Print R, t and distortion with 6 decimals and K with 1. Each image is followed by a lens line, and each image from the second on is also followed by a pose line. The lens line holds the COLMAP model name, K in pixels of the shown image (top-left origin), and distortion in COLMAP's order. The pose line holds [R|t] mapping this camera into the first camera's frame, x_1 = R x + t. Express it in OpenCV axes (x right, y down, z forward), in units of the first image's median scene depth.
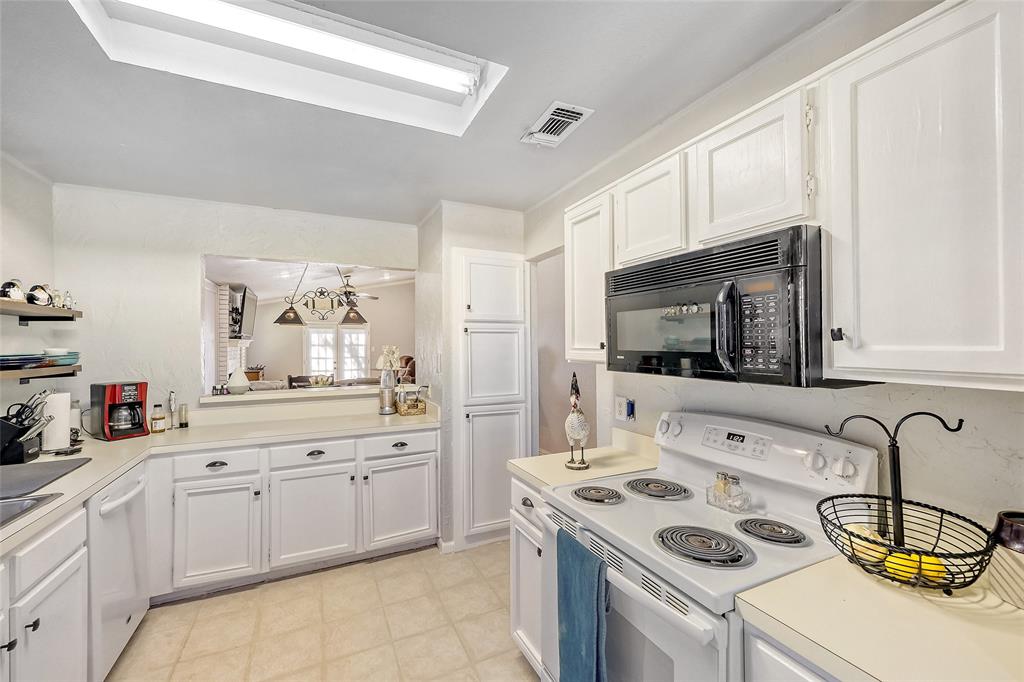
lens RADIAL K [[413.8, 0, 512.1], [0, 413.8, 343.8], [0, 0, 1]] dist [-0.000234, 0.000077]
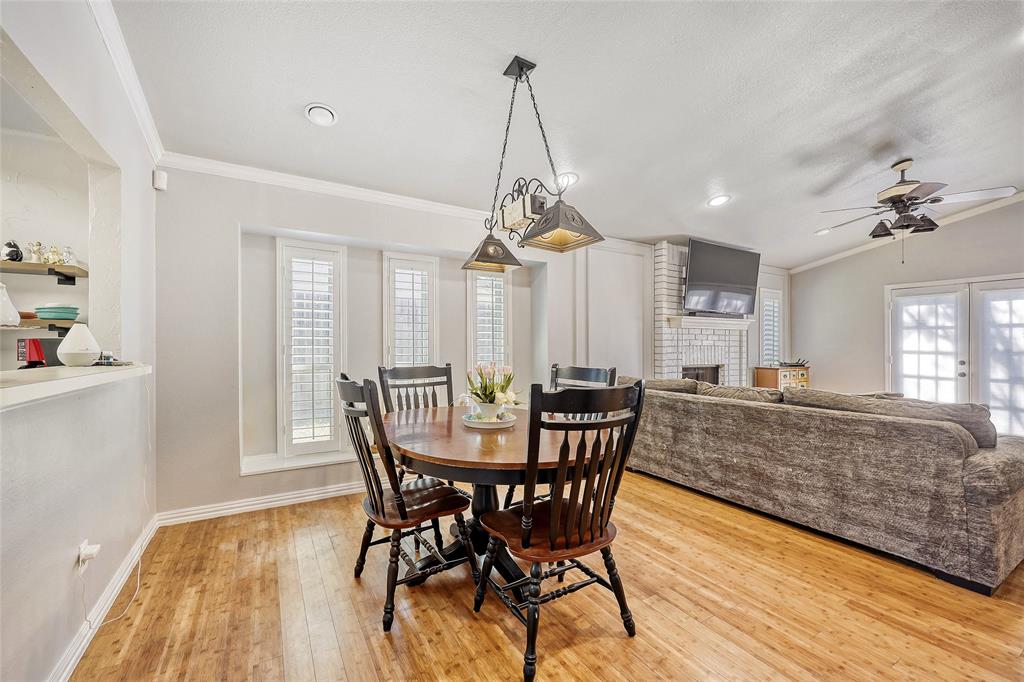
lens RADIAL K [[412.8, 0, 512.0], [0, 412.8, 341.0], [0, 0, 1]] dist [0.004318, -0.000013]
pose [[0.083718, -0.006563, -0.996468, 0.003133], [-0.001749, 0.999976, -0.006733, 0.025742], [0.996488, 0.002307, 0.083704, 0.474159]]
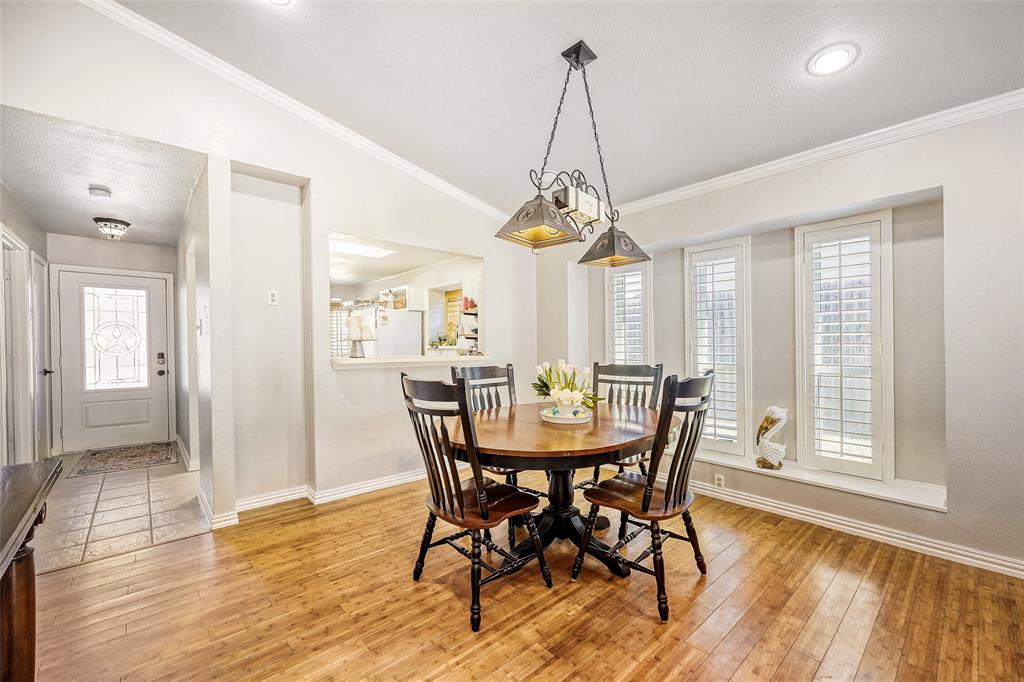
lens RADIAL K [[416.8, 0, 514.8], [0, 416.8, 346.2], [0, 0, 1]] dist [-0.001258, -0.000149]
pose [[-0.959825, 0.009663, -0.280433, -0.128345], [0.010045, 0.999950, 0.000075, 0.027846], [0.280420, -0.002745, -0.959874, 0.702171]]
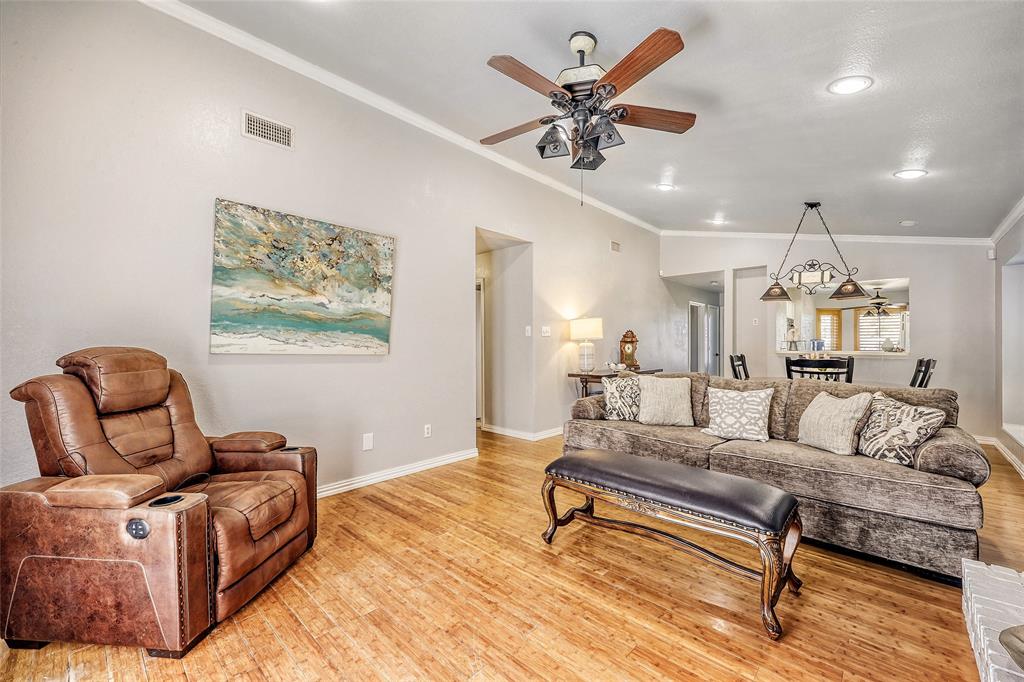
lens RADIAL K [[413.8, 0, 512.1], [0, 413.8, 343.8], [0, 0, 1]] dist [-0.000234, 0.000077]
pose [[-0.364069, 0.001297, 0.931371, -0.536805], [-0.003893, 0.999988, -0.002914, 0.029058], [-0.931364, -0.004687, -0.364060, 0.976419]]
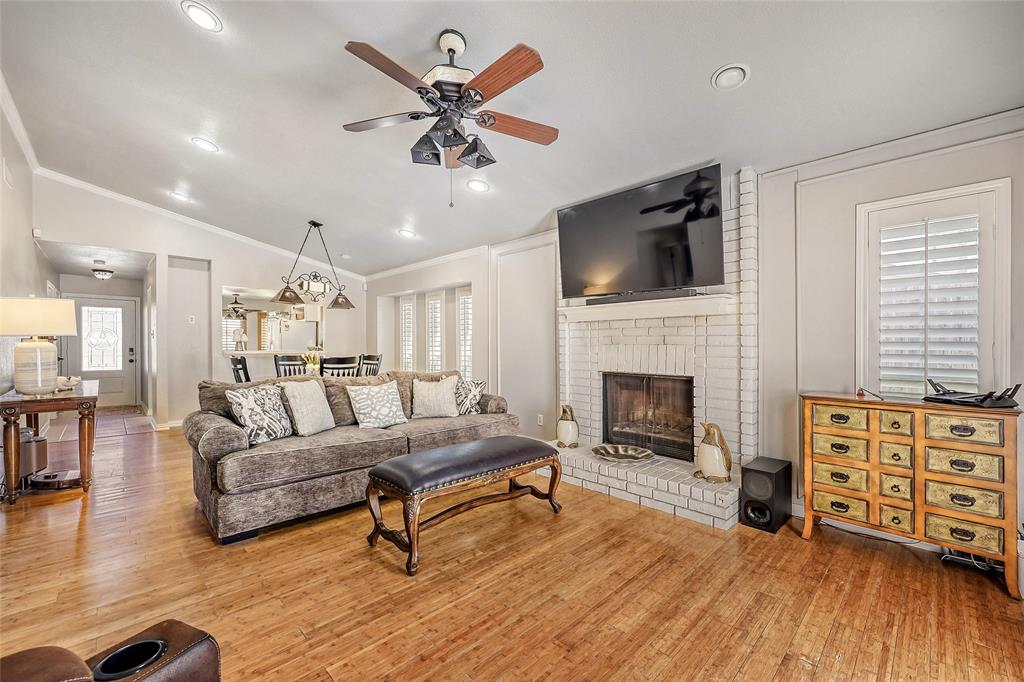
lens RADIAL K [[413.8, 0, 512.1], [0, 413.8, 343.8], [0, 0, 1]] dist [-0.000234, 0.000077]
pose [[-0.947669, -0.001001, -0.319254, -0.297518], [0.000983, 0.999981, -0.006052, 0.029265], [0.319254, -0.006049, -0.947650, 1.083802]]
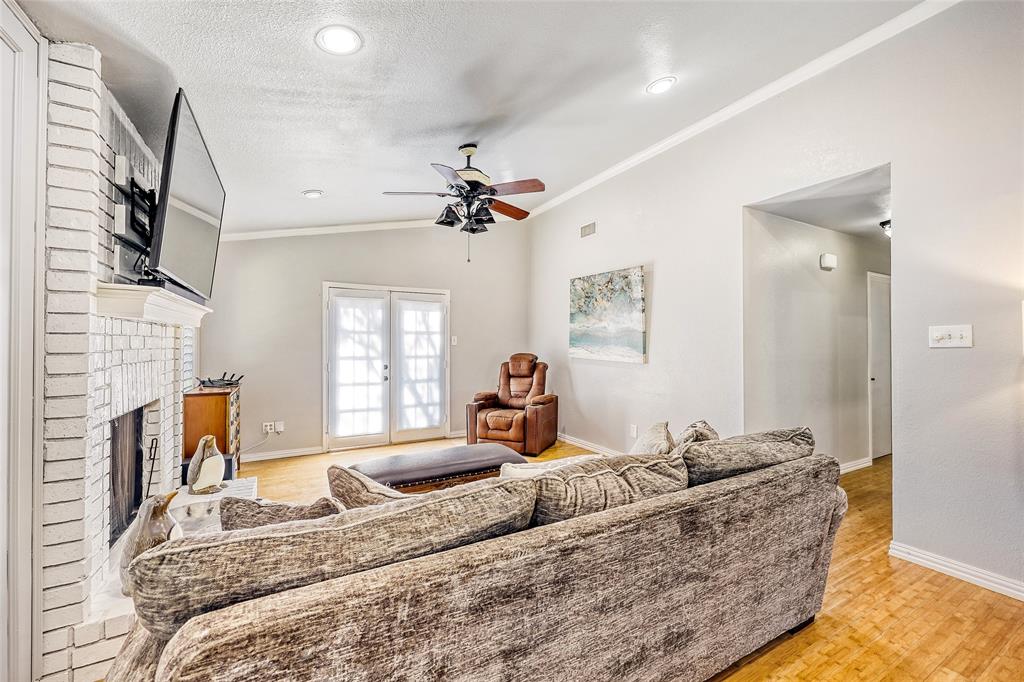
lens RADIAL K [[418.8, 0, 512.0], [0, 418.8, 341.0], [0, 0, 1]] dist [-0.000625, 0.000037]
pose [[0.998366, 0.002478, 0.057094, -0.325231], [-0.002385, 0.999996, -0.001710, 0.015413], [-0.057098, 0.001571, 0.998367, 0.525019]]
